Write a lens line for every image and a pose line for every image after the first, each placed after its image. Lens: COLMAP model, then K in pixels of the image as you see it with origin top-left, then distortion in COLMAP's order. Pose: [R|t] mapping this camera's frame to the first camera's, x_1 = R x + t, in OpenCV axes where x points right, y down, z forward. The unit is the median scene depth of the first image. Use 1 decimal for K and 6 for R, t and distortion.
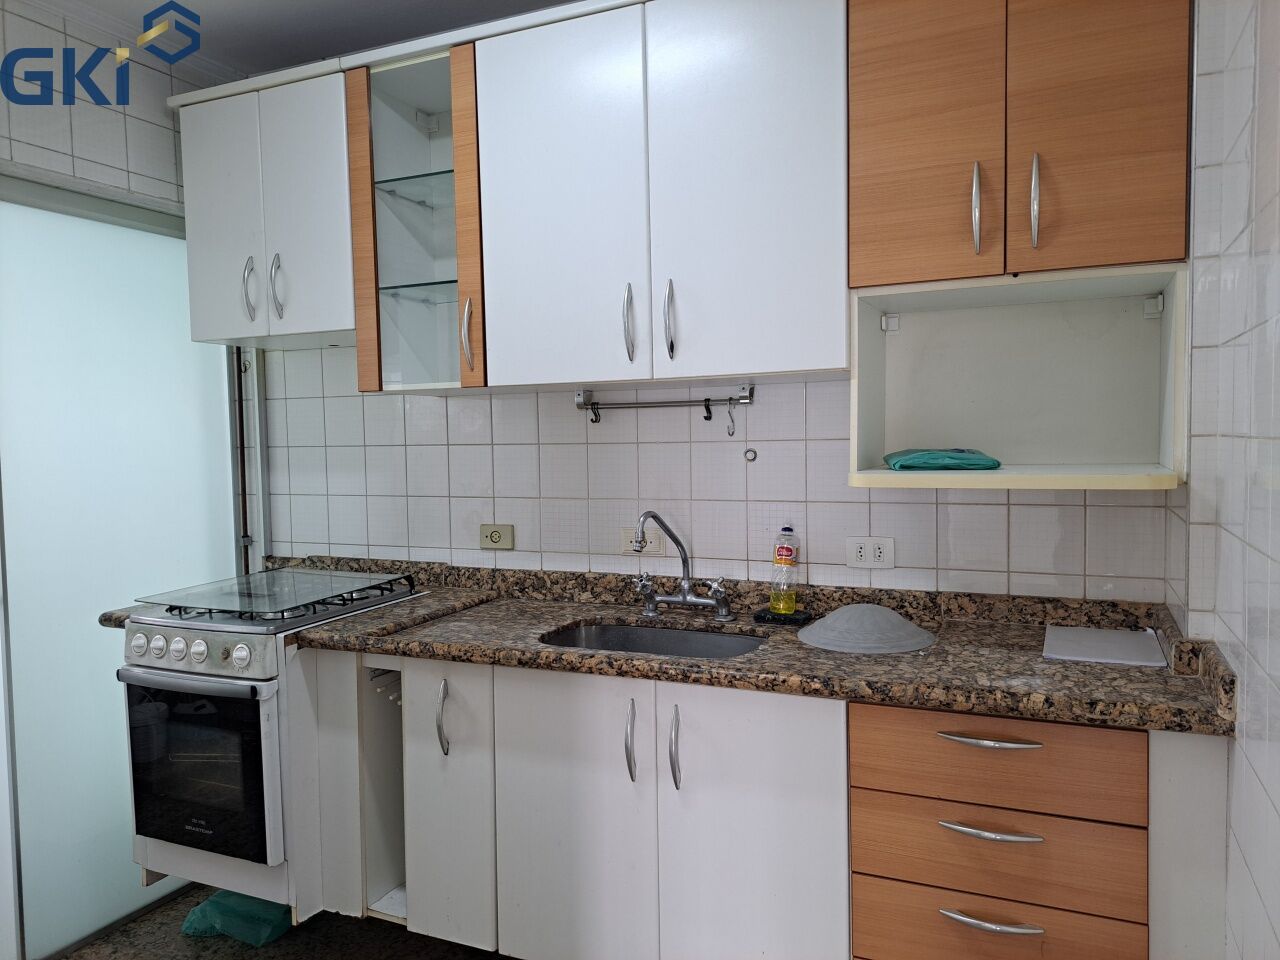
lens RADIAL K [[918.8, 0, 652.7], [0, 918.8, 469.6], [0, 0, 1]] dist [0.060584, -0.061873]
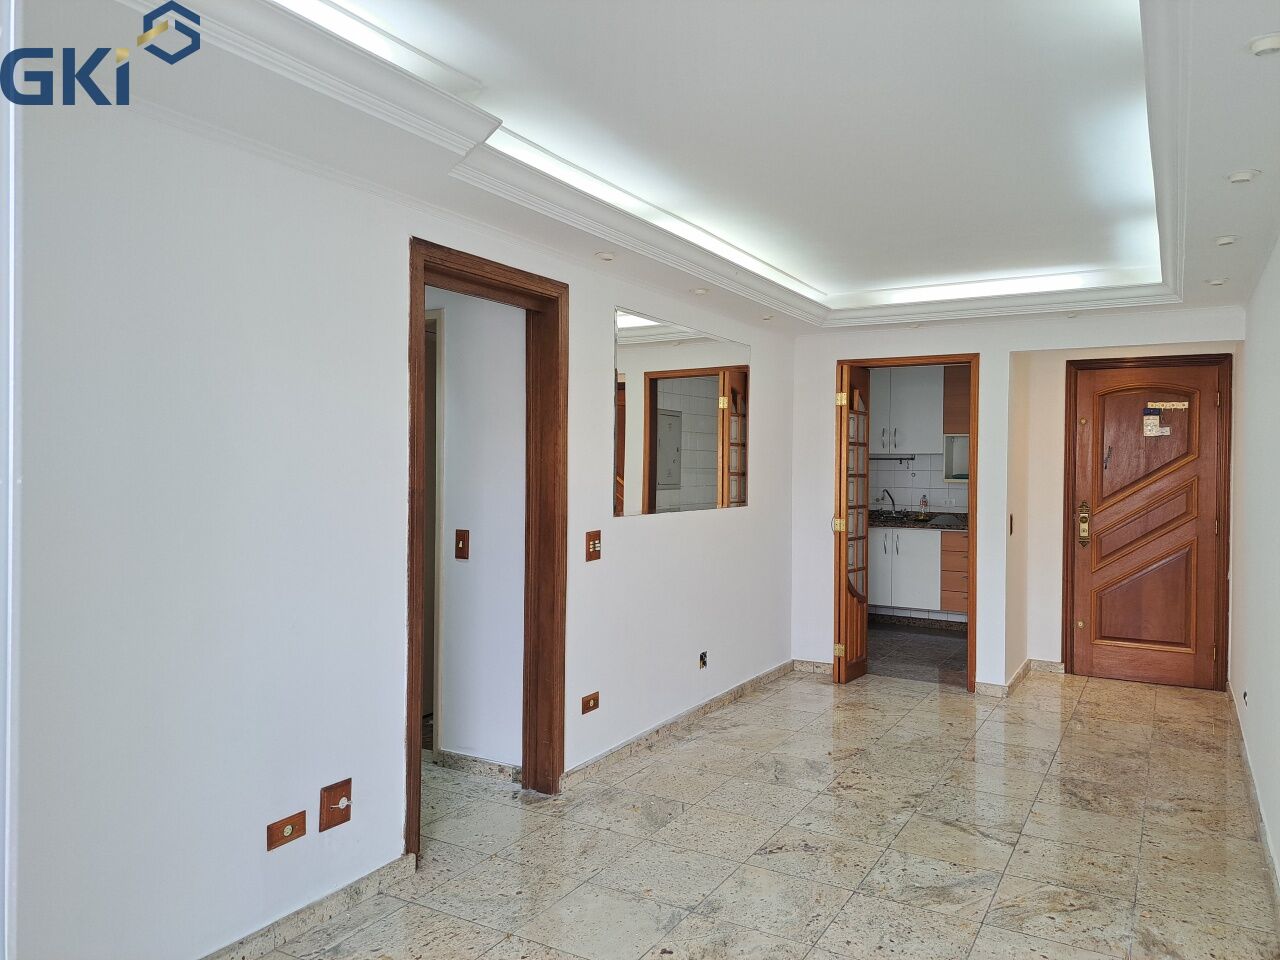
lens RADIAL K [[902.6, 0, 647.3], [0, 902.6, 476.4], [0, 0, 1]] dist [0.031401, -0.059053]
pose [[0.994217, 0.028546, -0.103528, -0.503173], [-0.031736, 0.999067, -0.029300, 0.112079], [0.102595, 0.032416, 0.994195, -2.337563]]
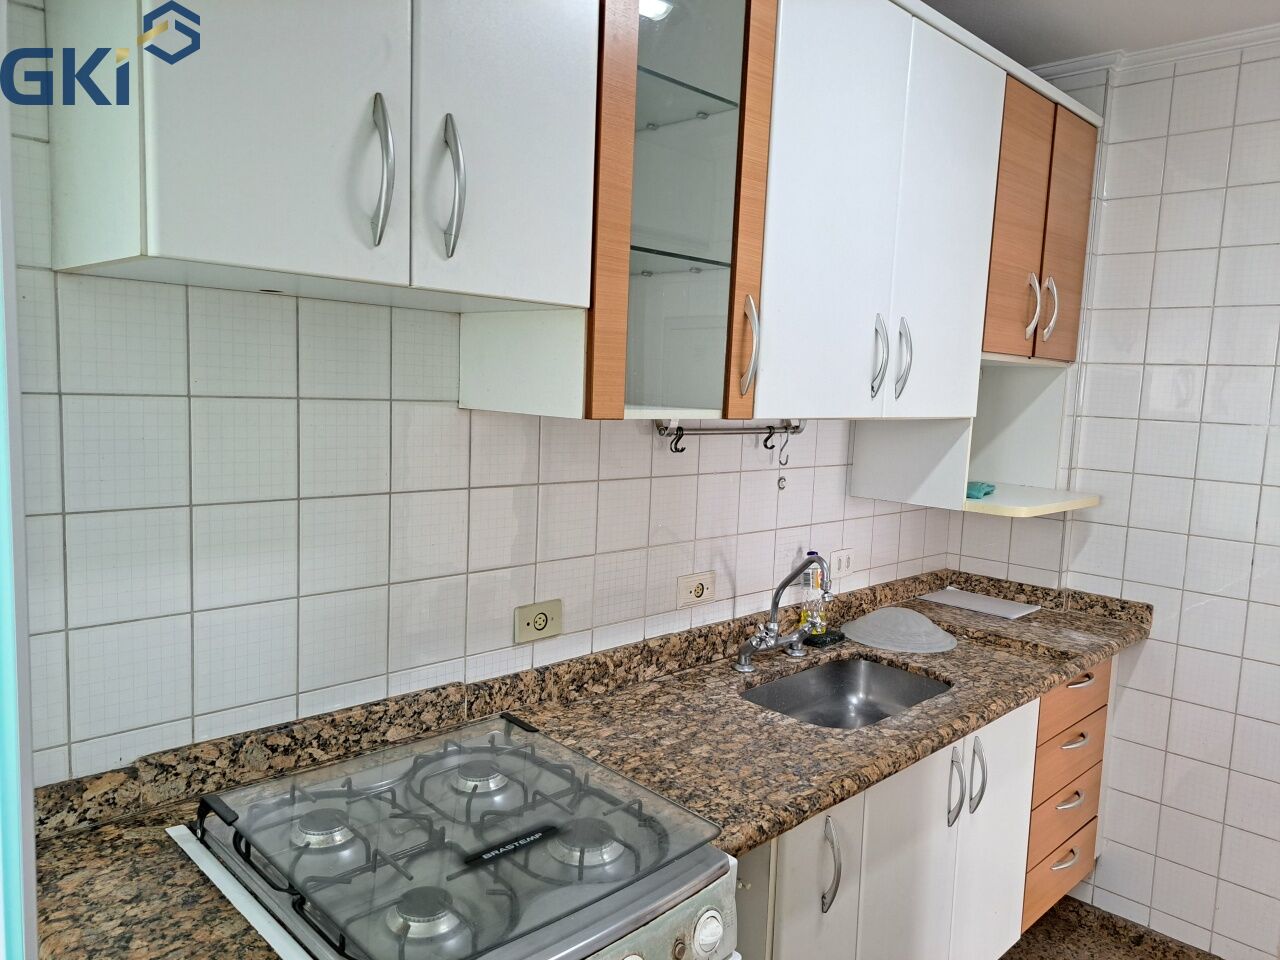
lens RADIAL K [[918.8, 0, 652.7], [0, 918.8, 469.6], [0, 0, 1]] dist [0.060584, -0.061873]
pose [[0.353911, -0.054849, 0.933670, -0.794397], [-0.008713, 0.998042, 0.061934, -0.083157], [-0.935239, -0.030054, 0.352740, 0.719498]]
